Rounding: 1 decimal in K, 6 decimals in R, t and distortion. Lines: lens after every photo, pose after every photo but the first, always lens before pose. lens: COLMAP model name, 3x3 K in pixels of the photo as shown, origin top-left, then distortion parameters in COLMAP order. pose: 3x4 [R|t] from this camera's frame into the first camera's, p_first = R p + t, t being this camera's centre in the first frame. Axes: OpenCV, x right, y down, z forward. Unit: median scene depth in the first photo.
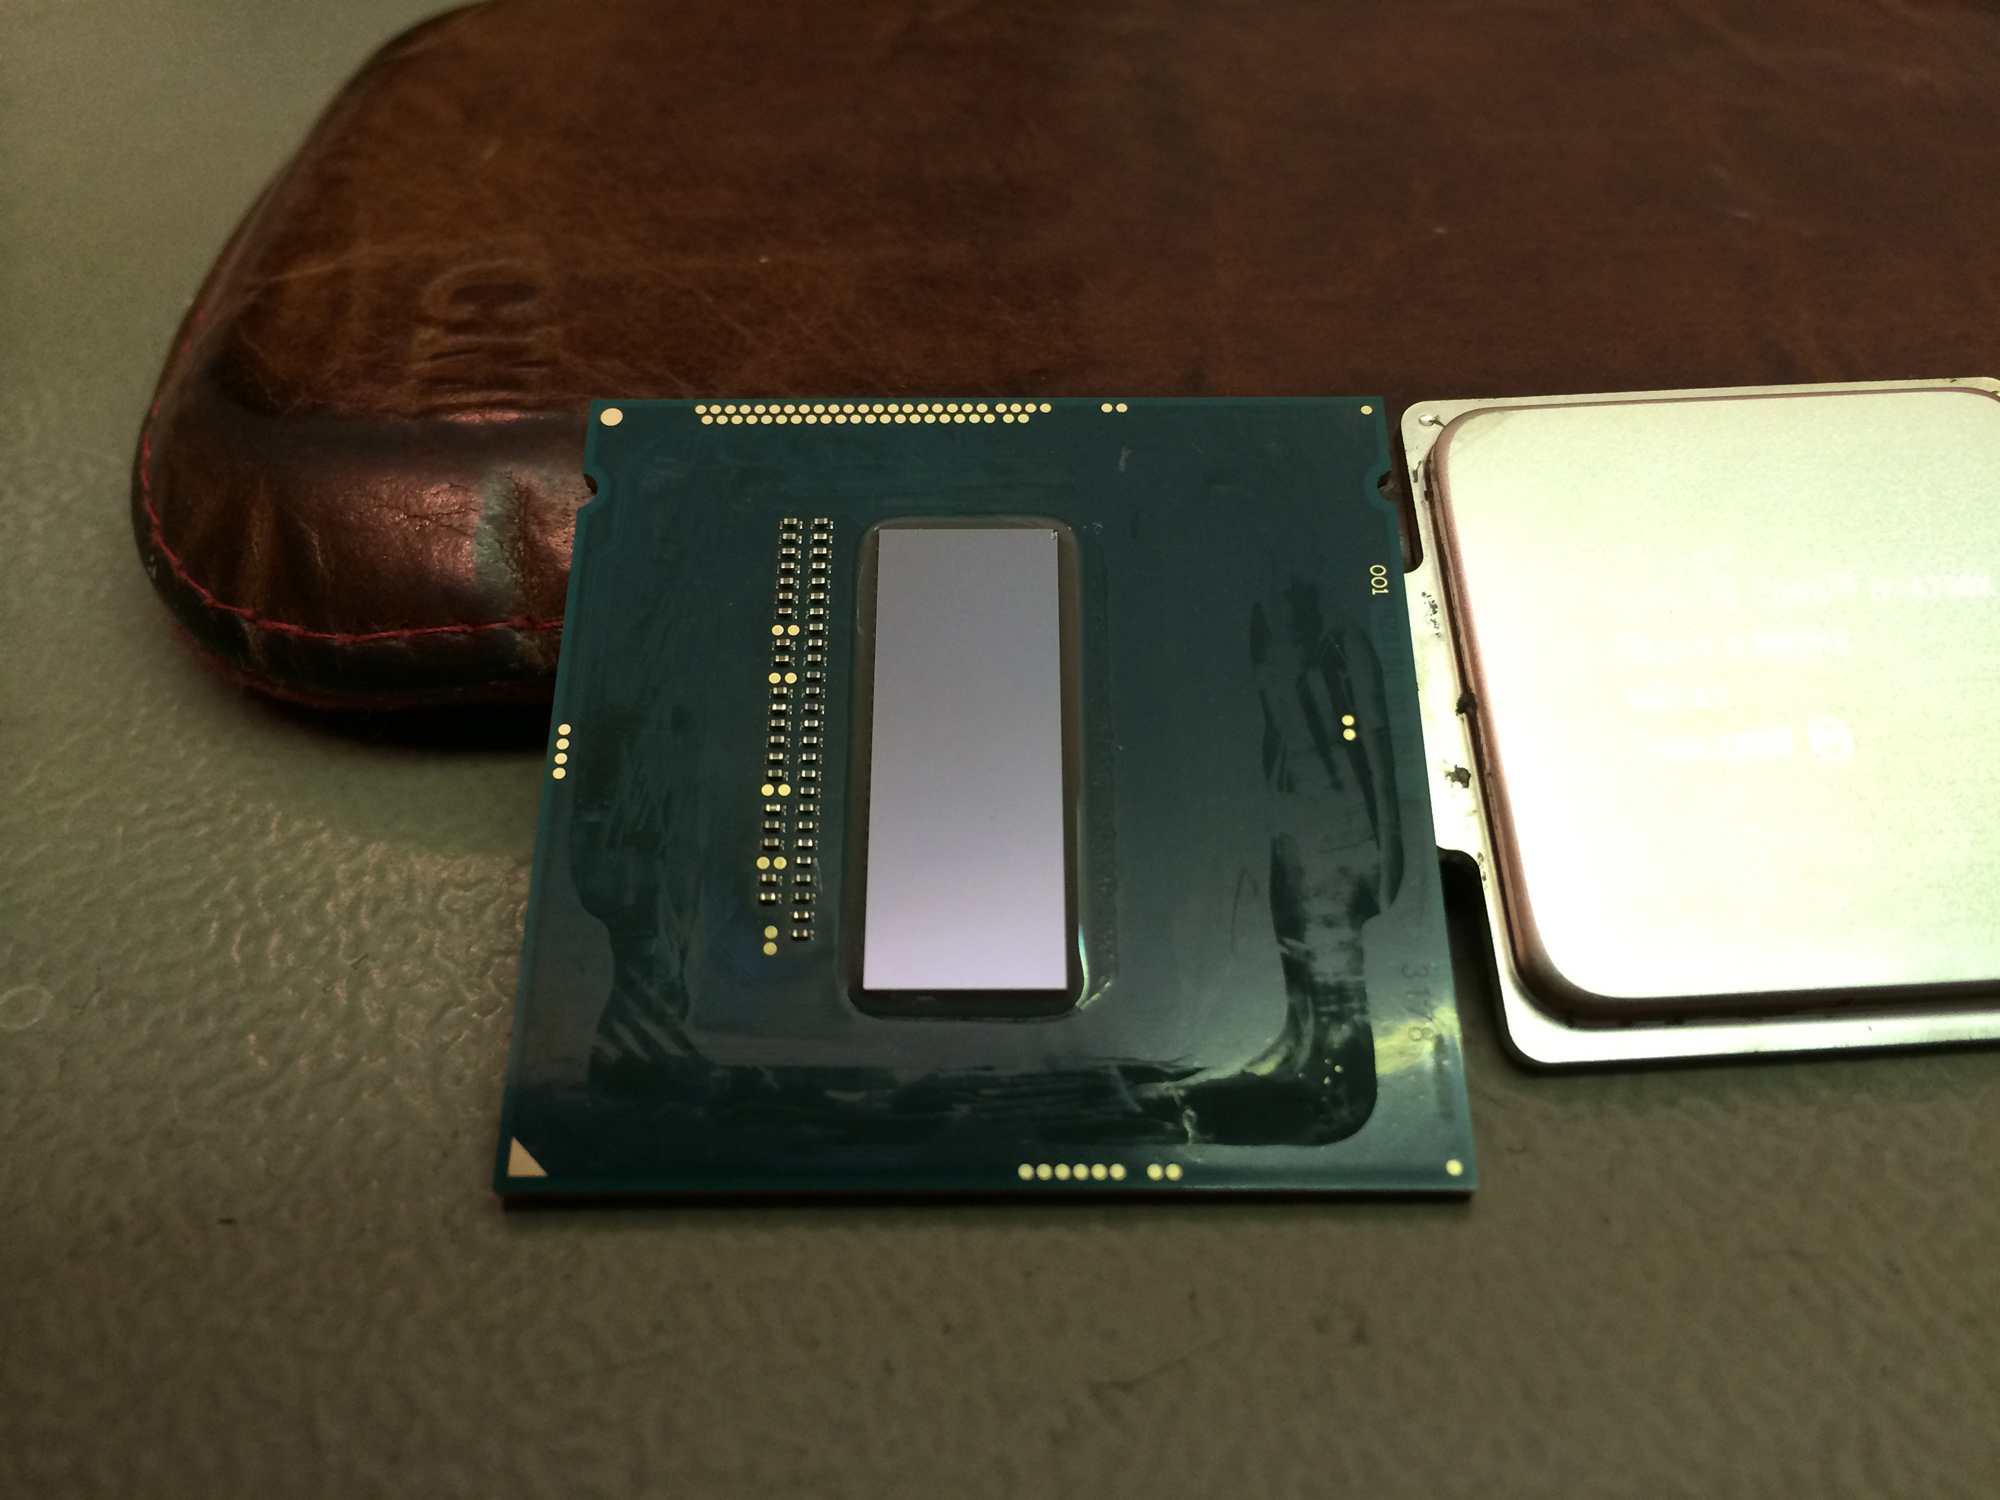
lens RADIAL K [[1766.7, 0, 999.6], [0, 1766.7, 740.1], [0, 0, 1]] dist [0.083531, -0.173930]
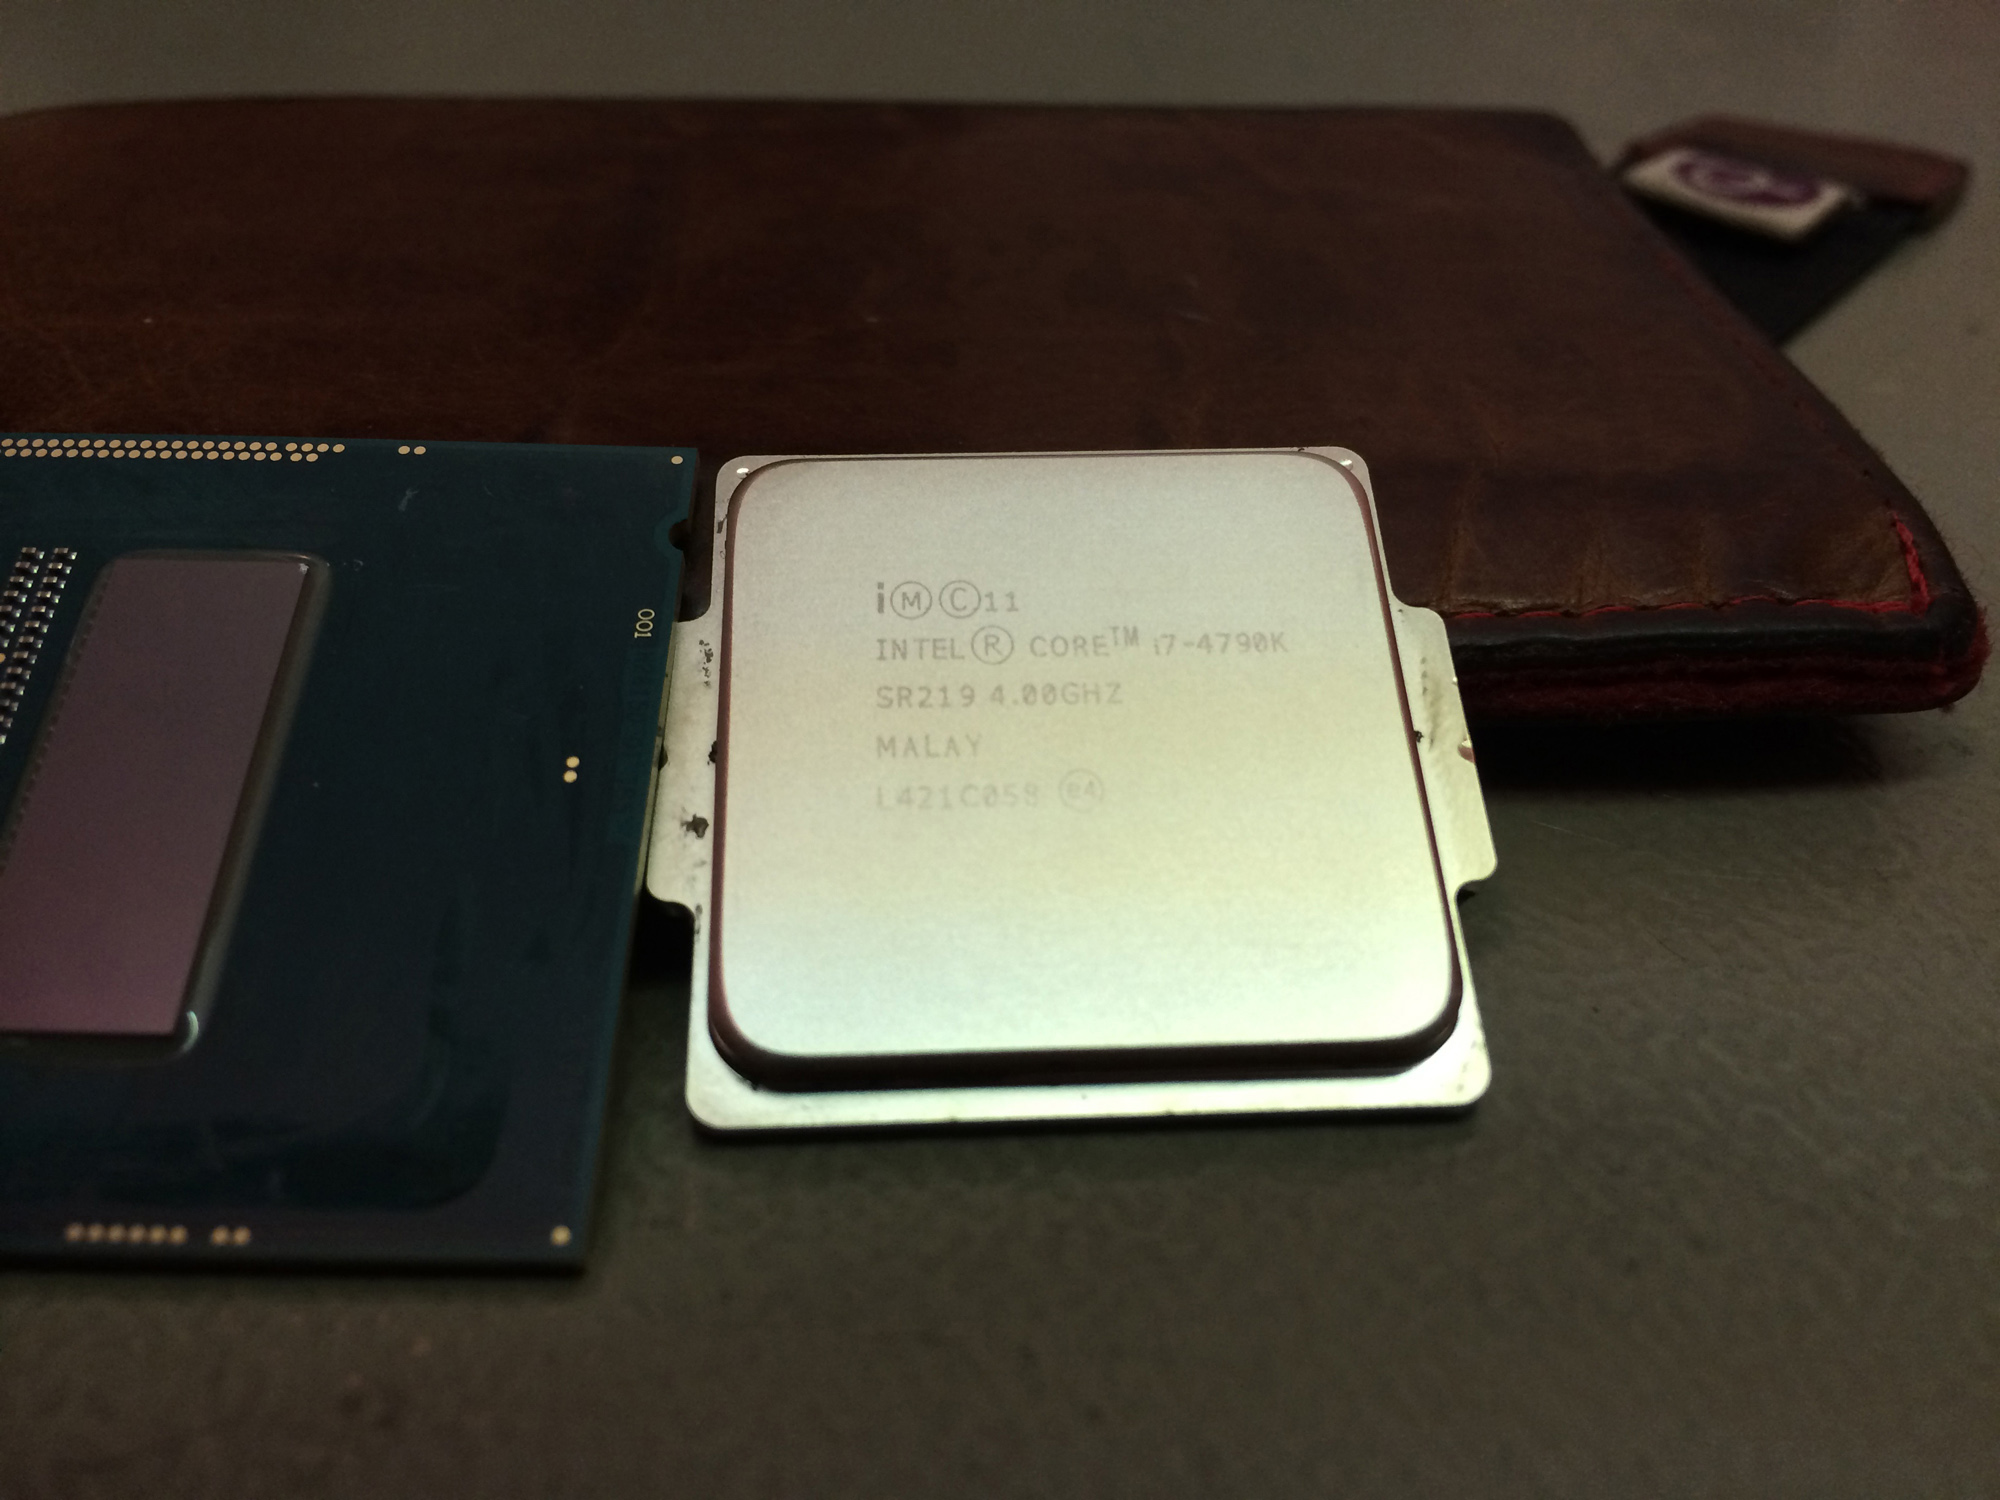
lens RADIAL K [[1766.7, 0, 999.6], [0, 1766.7, 740.1], [0, 0, 1]] dist [0.083531, -0.173930]
pose [[0.999751, 0.021222, 0.006882, 0.395284], [-0.020139, 0.991191, -0.130903, 0.090528], [-0.009600, 0.130732, 0.991371, 0.069131]]
